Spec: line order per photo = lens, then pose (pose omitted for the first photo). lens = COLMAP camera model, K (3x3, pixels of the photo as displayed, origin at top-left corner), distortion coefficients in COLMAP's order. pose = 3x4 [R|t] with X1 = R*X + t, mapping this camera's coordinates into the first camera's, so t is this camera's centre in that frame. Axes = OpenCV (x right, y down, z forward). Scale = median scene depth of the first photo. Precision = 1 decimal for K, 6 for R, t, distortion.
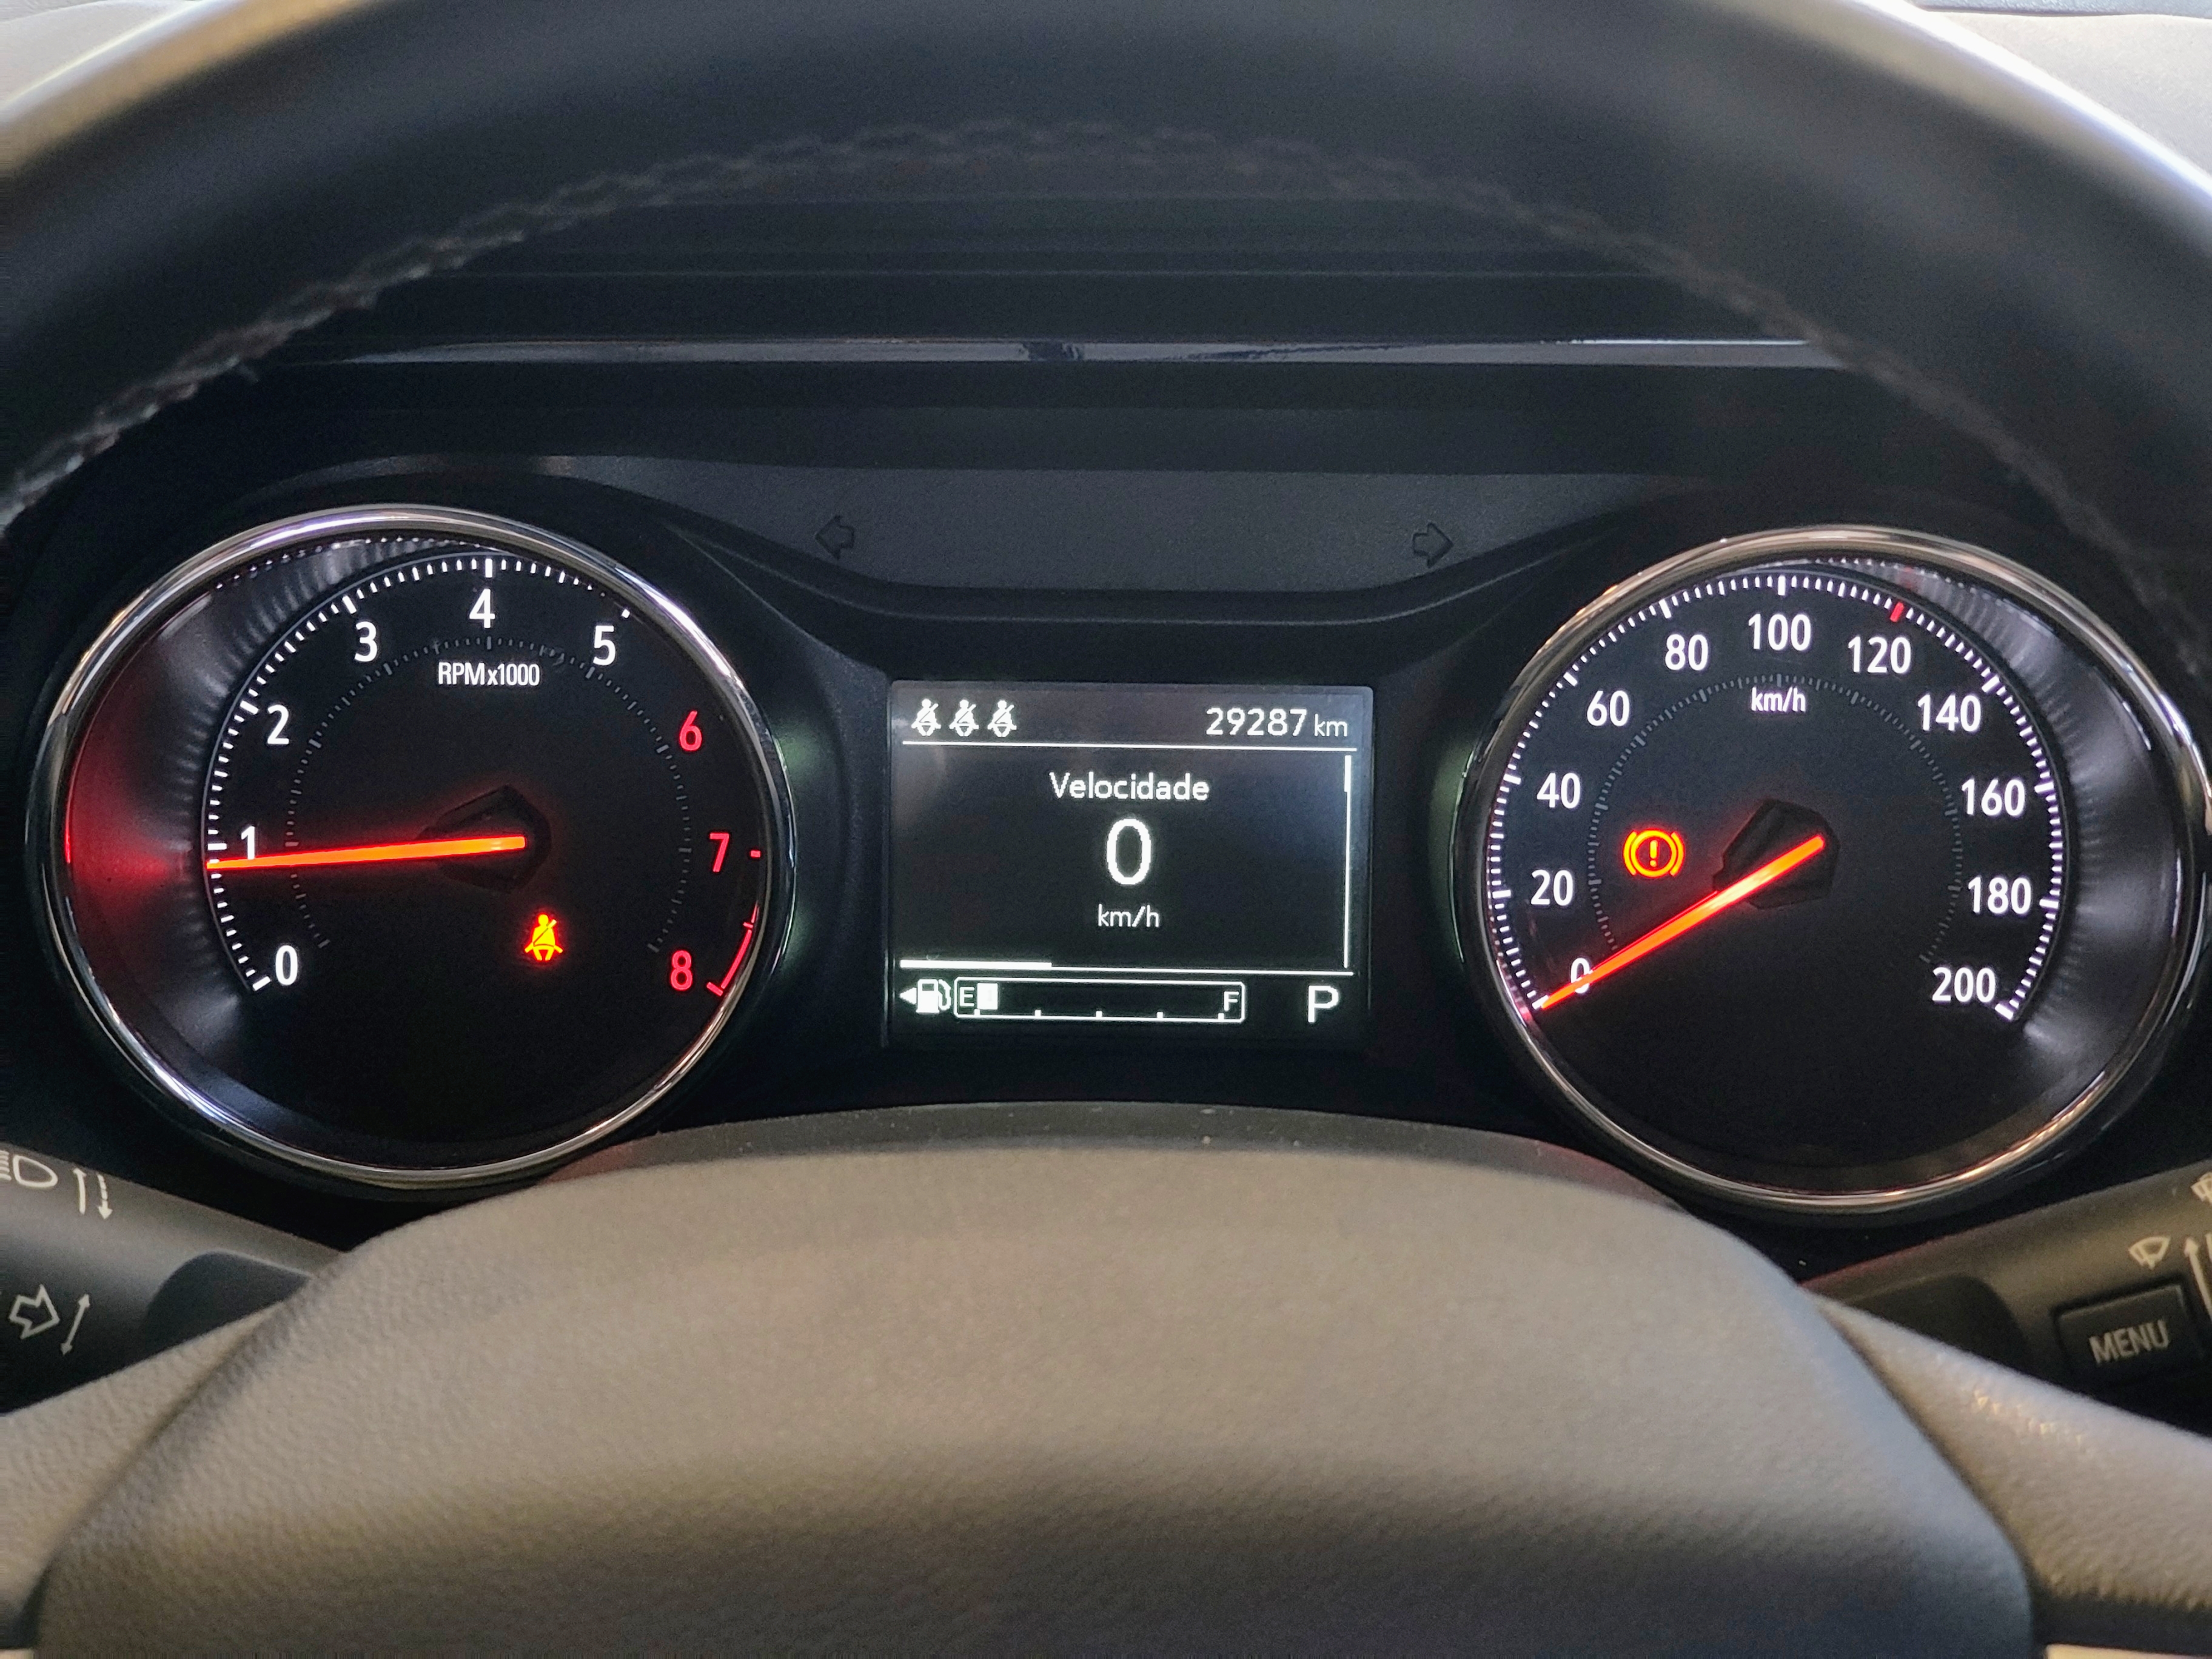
lens RADIAL K [[4331.1, 0, 1102.5], [0, 4331.1, 832.6], [0, 0, 1]] dist [0.257878, 0.000000]
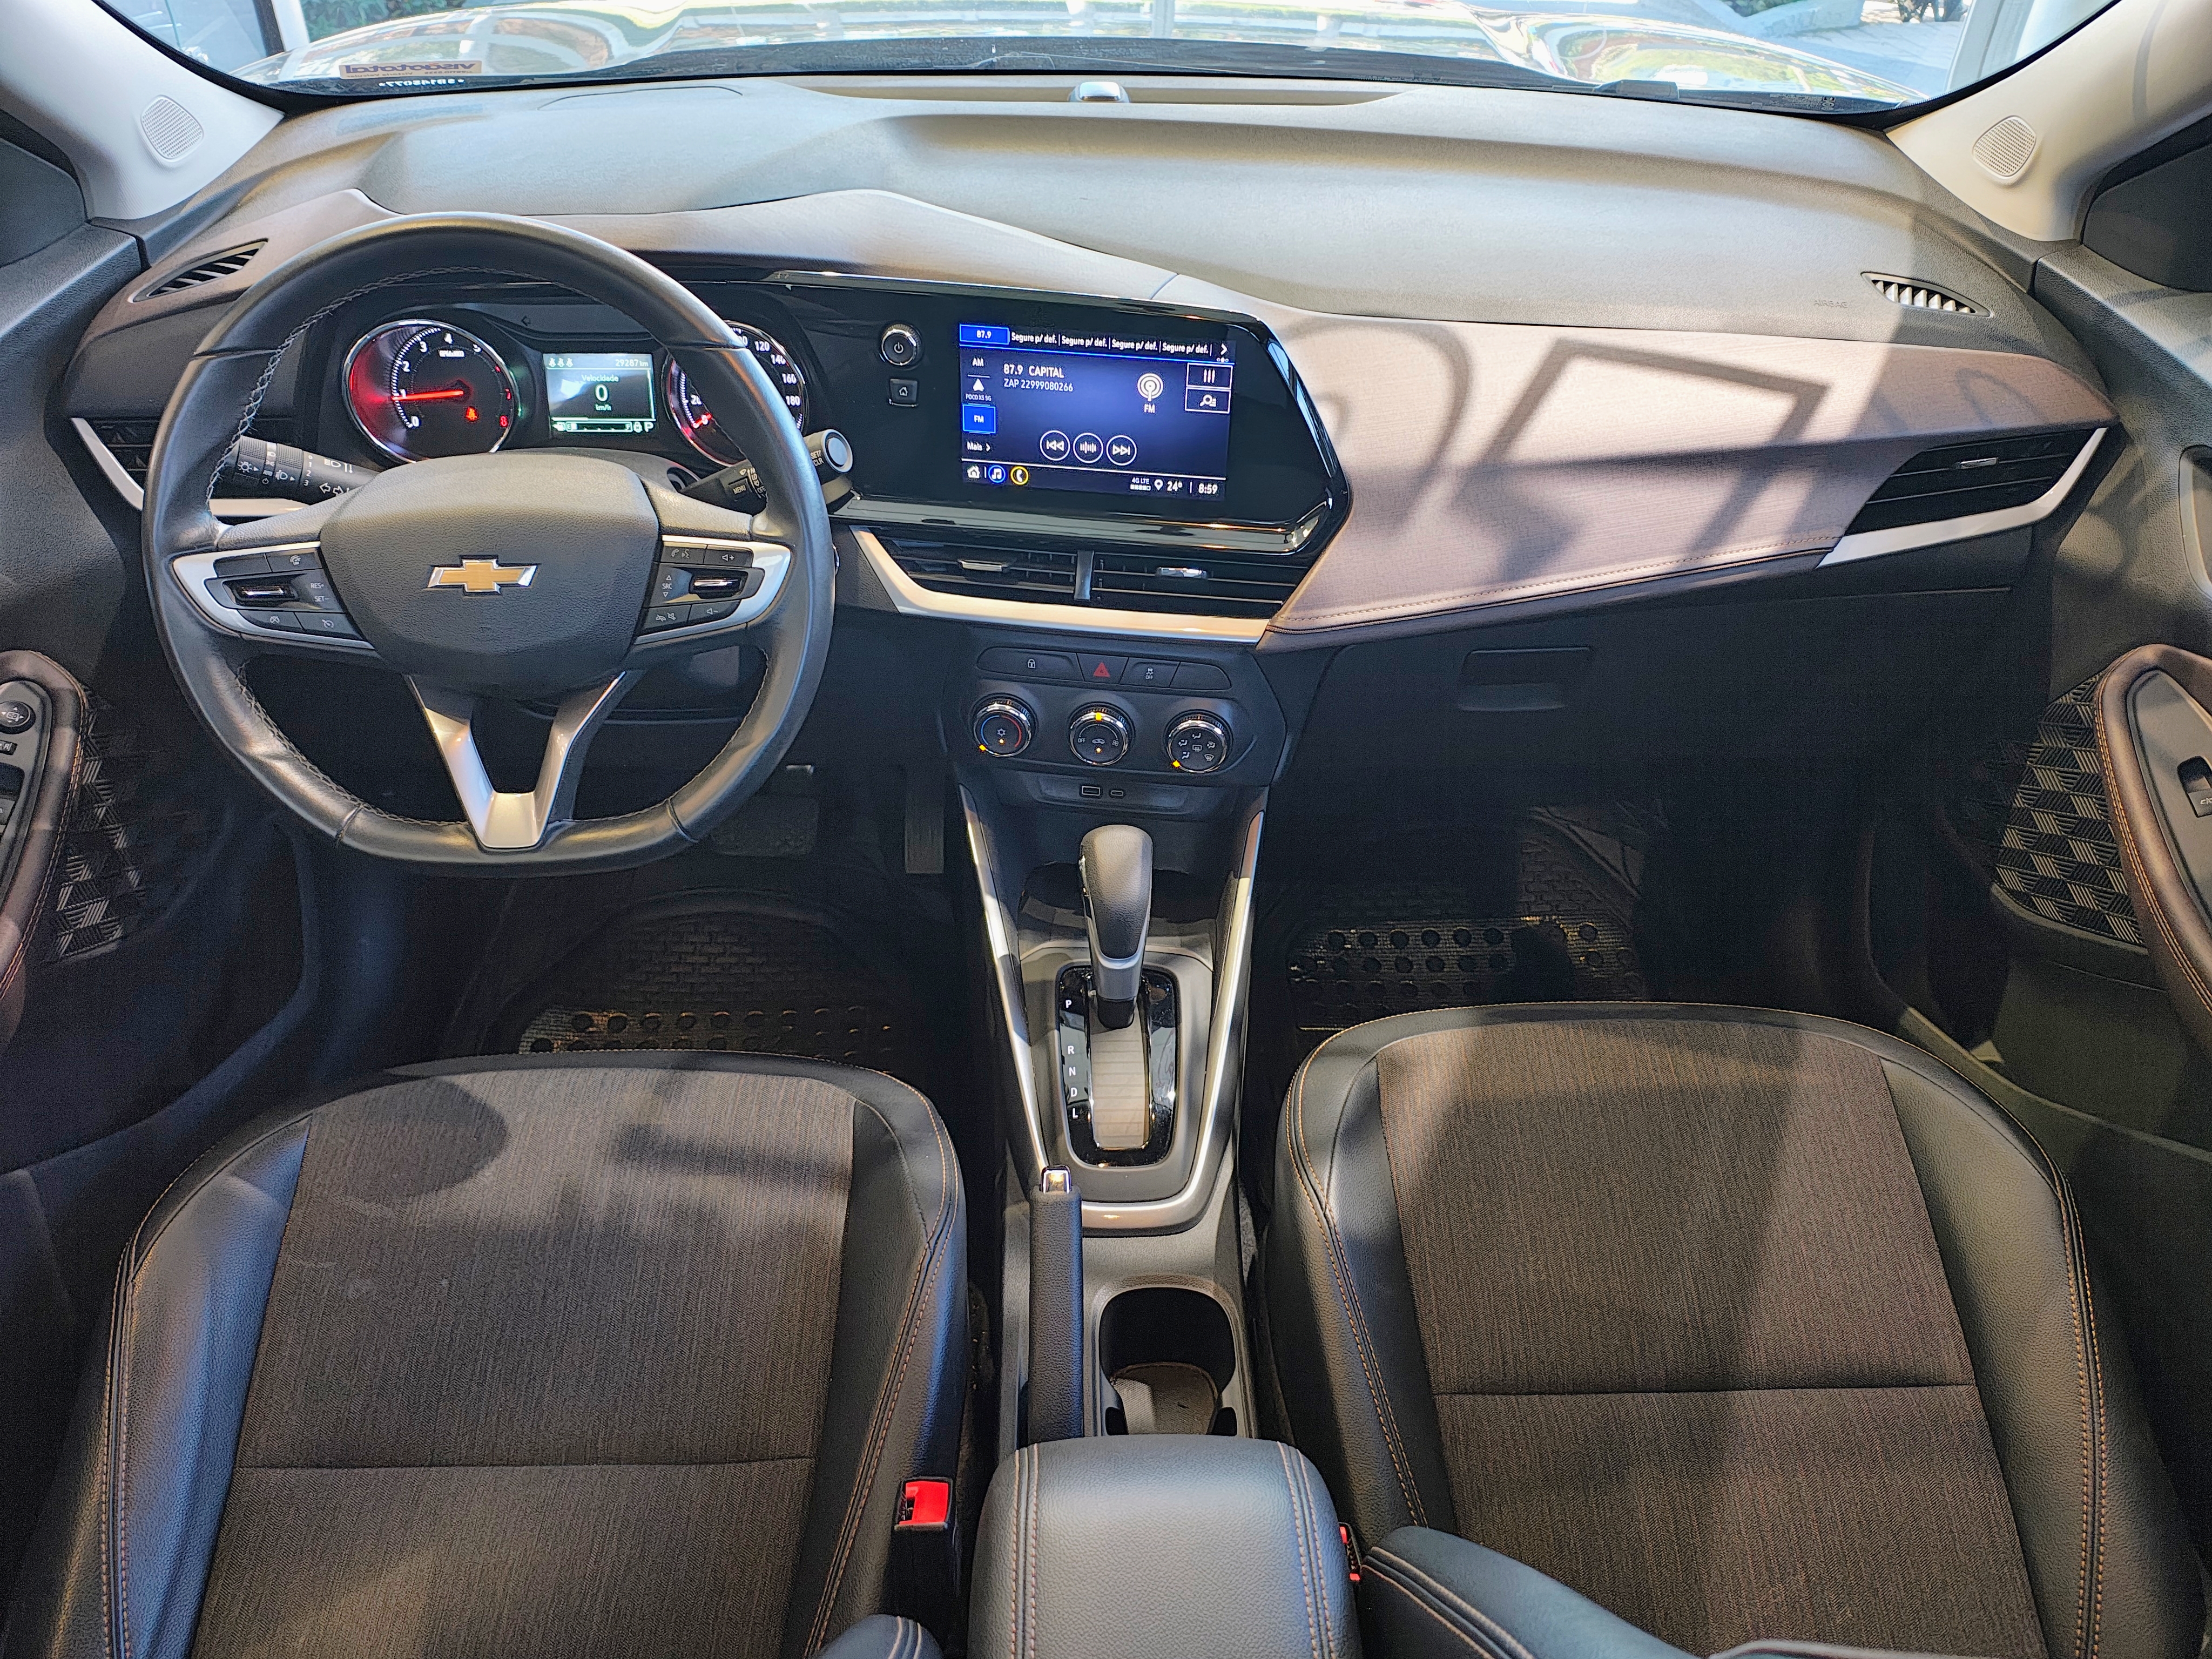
lens RADIAL K [[1626.7, 0, 1111.2], [0, 1626.7, 834.5], [0, 0, 1]] dist [0.011201, -0.050024]
pose [[0.996653, -0.033379, 0.074622, 0.392971], [0.010638, 0.958032, 0.286462, -0.034695], [-0.081053, -0.284710, 0.955181, -0.791083]]
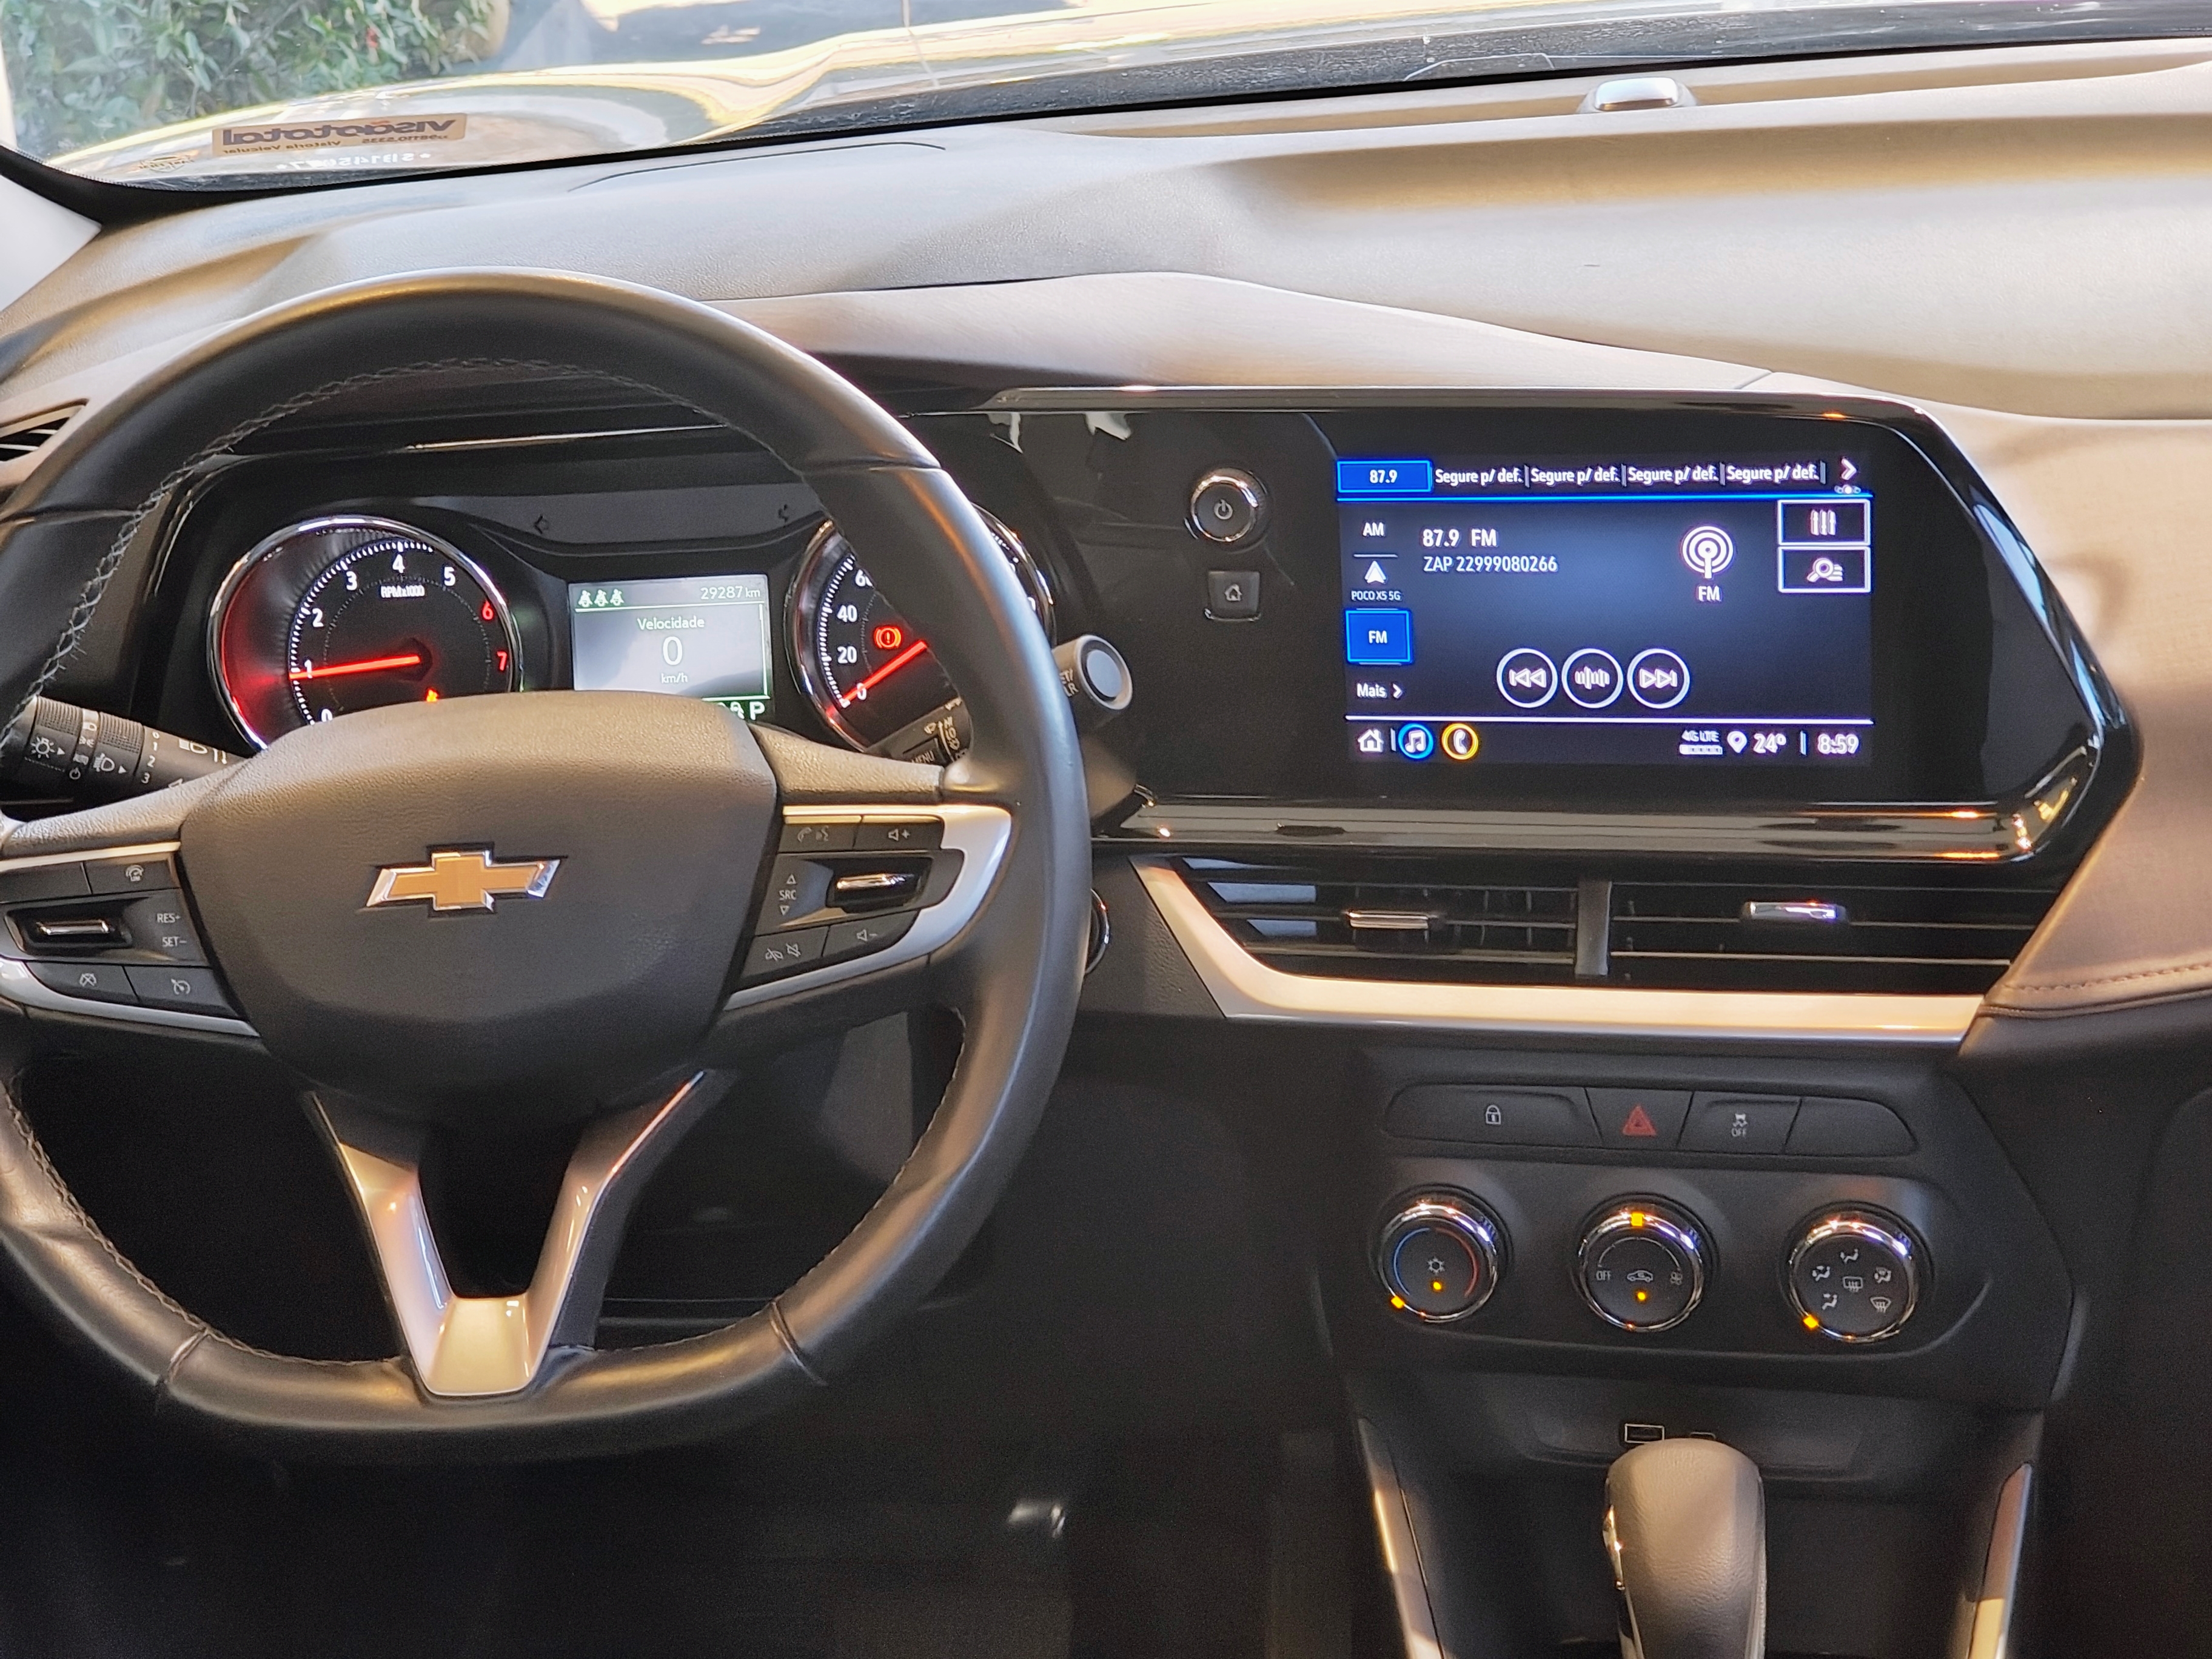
lens RADIAL K [[4331.1, 0, 1102.3], [0, 4331.1, 825.0], [0, 0, 1]] dist [0.257878, 0.000000]
pose [[0.994067, -0.055266, -0.093684, 0.458297], [0.052164, 0.998017, -0.035240, 0.196086], [0.095445, 0.030144, 0.994978, -1.342155]]
